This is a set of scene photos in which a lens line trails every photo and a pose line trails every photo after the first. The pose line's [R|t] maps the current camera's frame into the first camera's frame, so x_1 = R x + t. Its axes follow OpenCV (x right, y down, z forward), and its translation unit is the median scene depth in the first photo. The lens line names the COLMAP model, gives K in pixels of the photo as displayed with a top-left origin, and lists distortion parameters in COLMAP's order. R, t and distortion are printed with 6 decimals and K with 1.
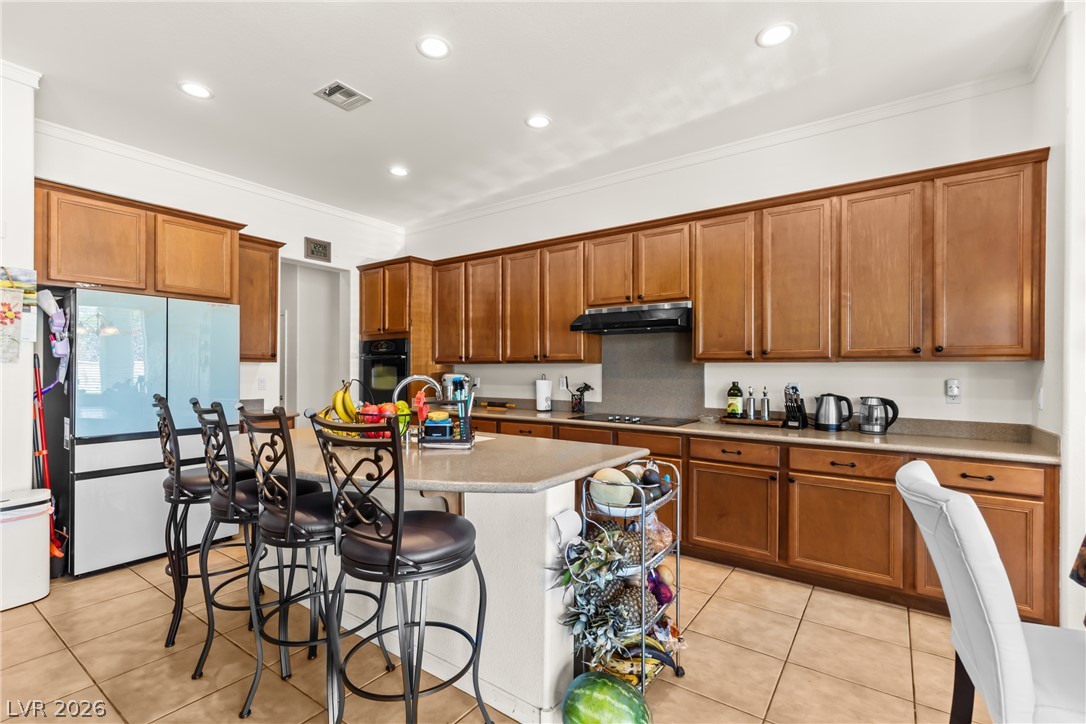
lens RADIAL K [[491.1, 0, 539.2], [0, 491.1, 364.2], [0, 0, 1]] dist [0.004880, 0.000911]
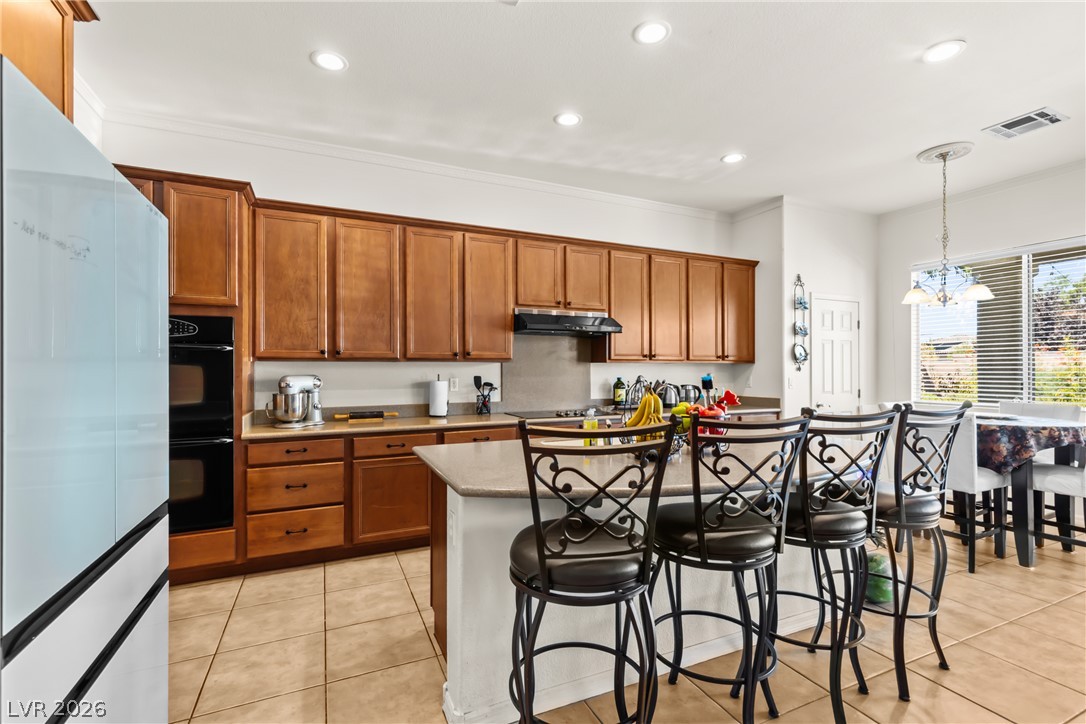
lens RADIAL K [[491.1, 0, 533.1], [0, 491.1, 366.2], [0, 0, 1]] dist [0.004880, 0.000911]
pose [[0.495003, 0.002574, 0.868888, -1.023980], [-0.006148, 0.999981, 0.000540, 0.007505], [-0.868870, -0.005609, 0.495009, 0.654734]]
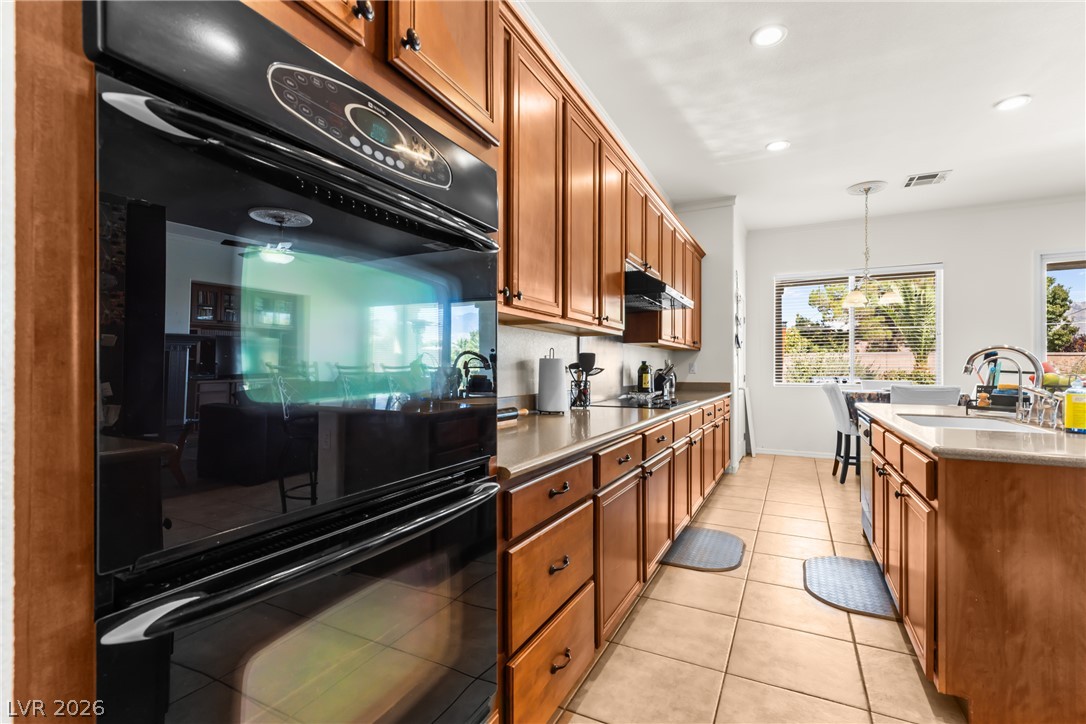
lens RADIAL K [[491.1, 0, 543.1], [0, 491.1, 370.8], [0, 0, 1]] dist [0.004880, 0.000911]
pose [[-0.149042, -0.009850, 0.988782, -0.851426], [-0.016625, 0.999834, 0.007454, 0.065437], [-0.988691, -0.015327, -0.149181, 1.689468]]
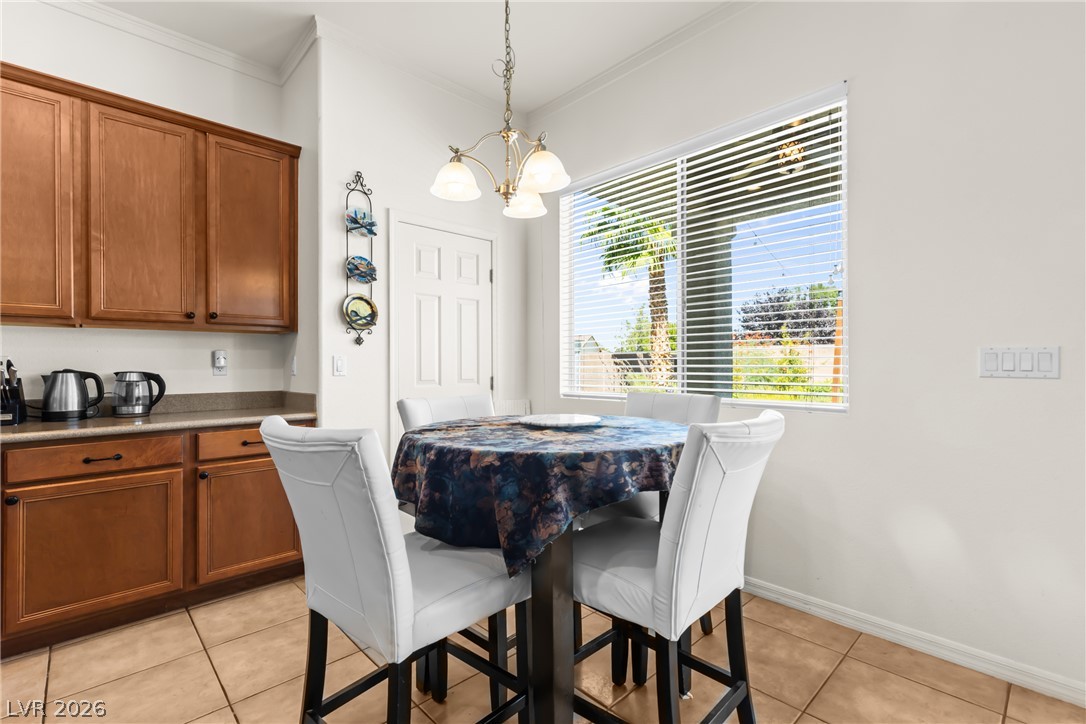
lens RADIAL K [[491.1, 0, 540.4], [0, 491.1, 363.3], [0, 0, 1]] dist [0.004880, 0.000911]
pose [[0.181465, 0.000555, 0.983397, 0.002906], [-0.001405, 0.999999, -0.000306, 0.053630], [-0.983396, -0.001326, 0.181466, 0.198055]]
